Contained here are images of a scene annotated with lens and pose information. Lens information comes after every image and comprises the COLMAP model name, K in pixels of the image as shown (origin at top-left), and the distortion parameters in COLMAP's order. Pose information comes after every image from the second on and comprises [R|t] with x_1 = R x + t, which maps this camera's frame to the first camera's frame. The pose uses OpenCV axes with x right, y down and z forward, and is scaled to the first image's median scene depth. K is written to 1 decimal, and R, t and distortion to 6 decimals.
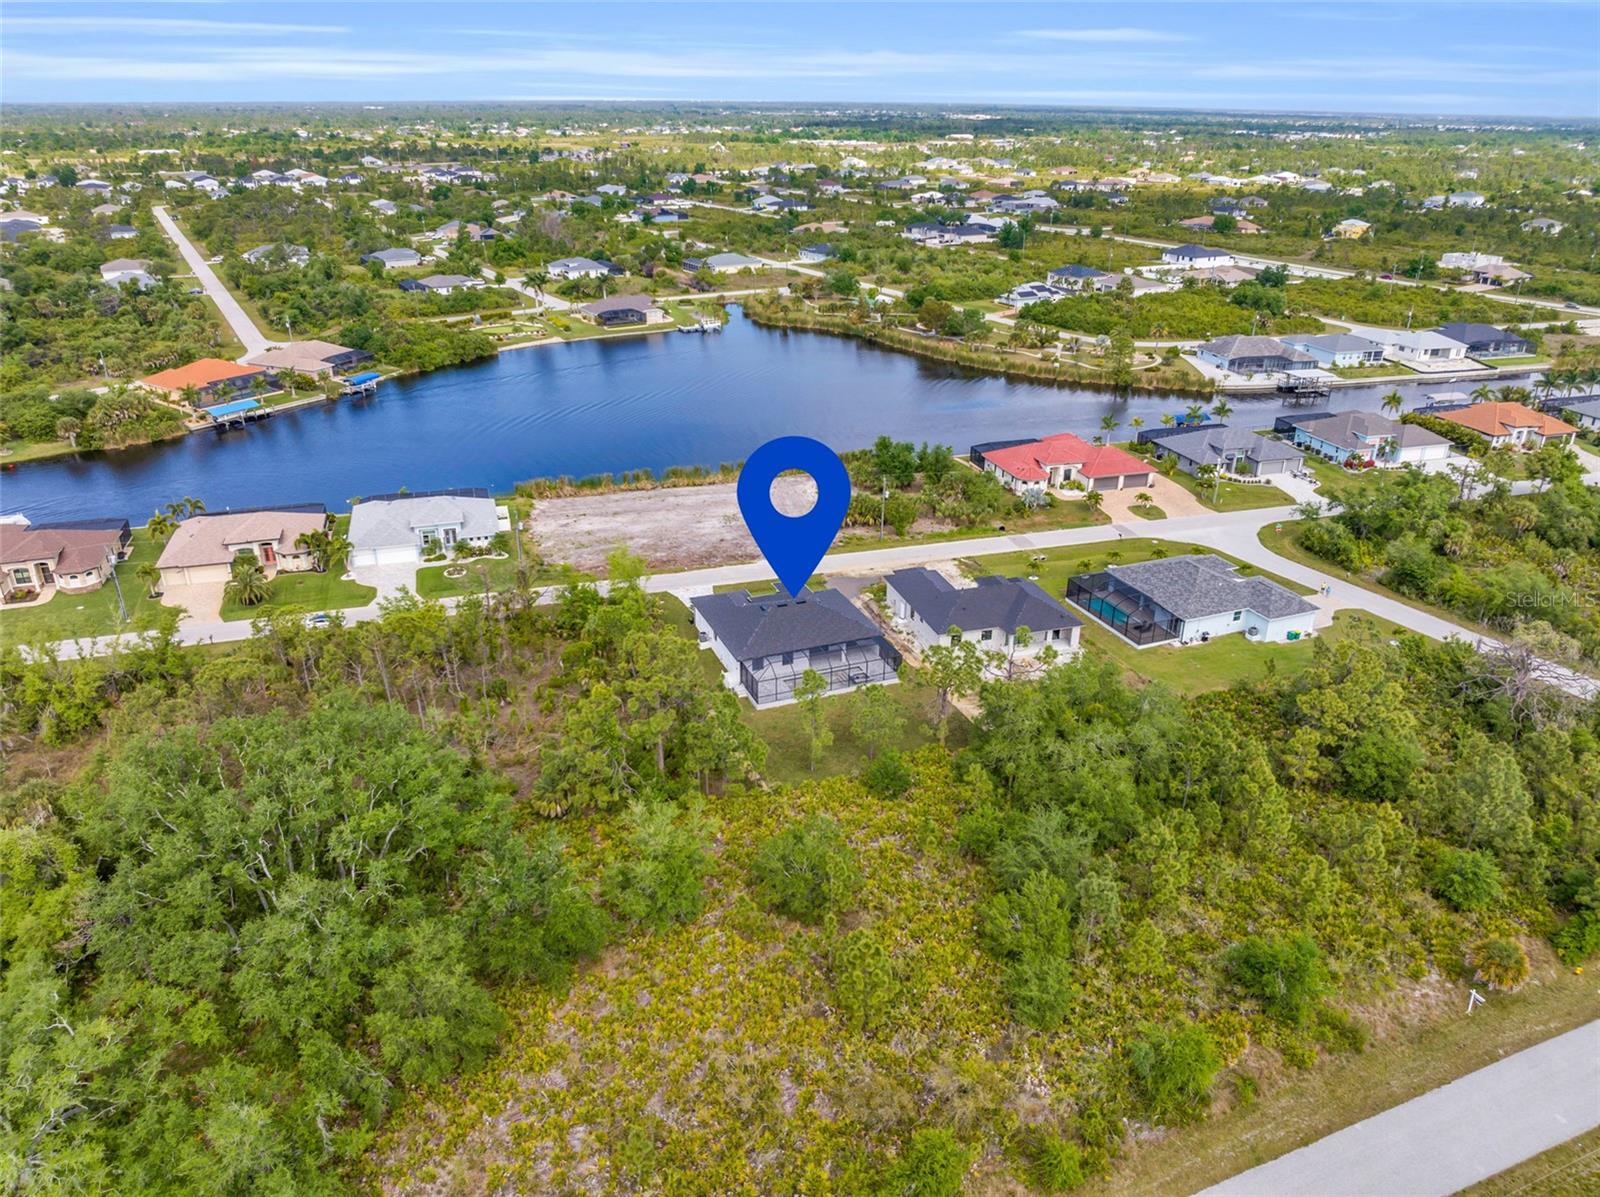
lens RADIAL K [[1130.6, 0, 800.0], [0, 1130.6, 598.5], [0, 0, 1]] dist [-0.054380, 0.031031]
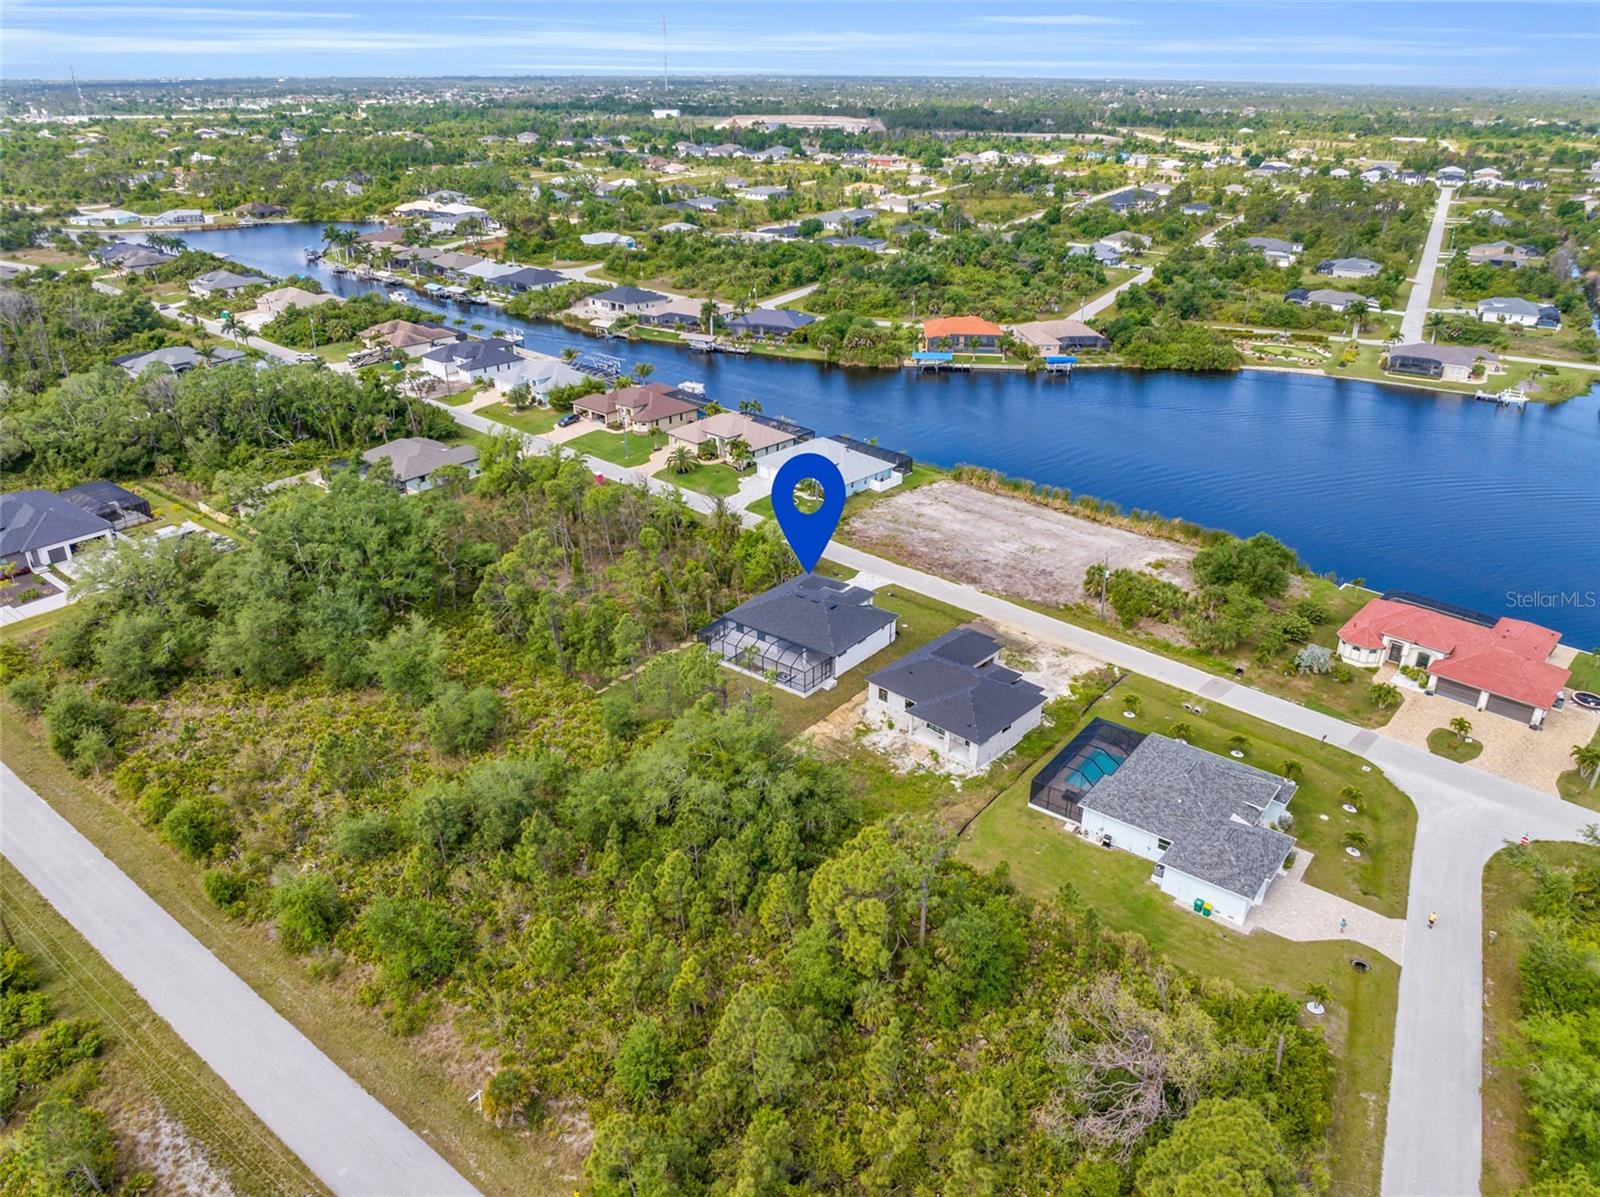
lens RADIAL K [[1130.6, 0, 800.0], [0, 1130.6, 598.5], [0, 0, 1]] dist [-0.054380, 0.031031]
pose [[0.494907, 0.366214, -0.788006, 0.806531], [-0.355853, 0.912739, 0.200688, -0.201227], [0.792739, 0.181092, 0.582040, 0.338154]]
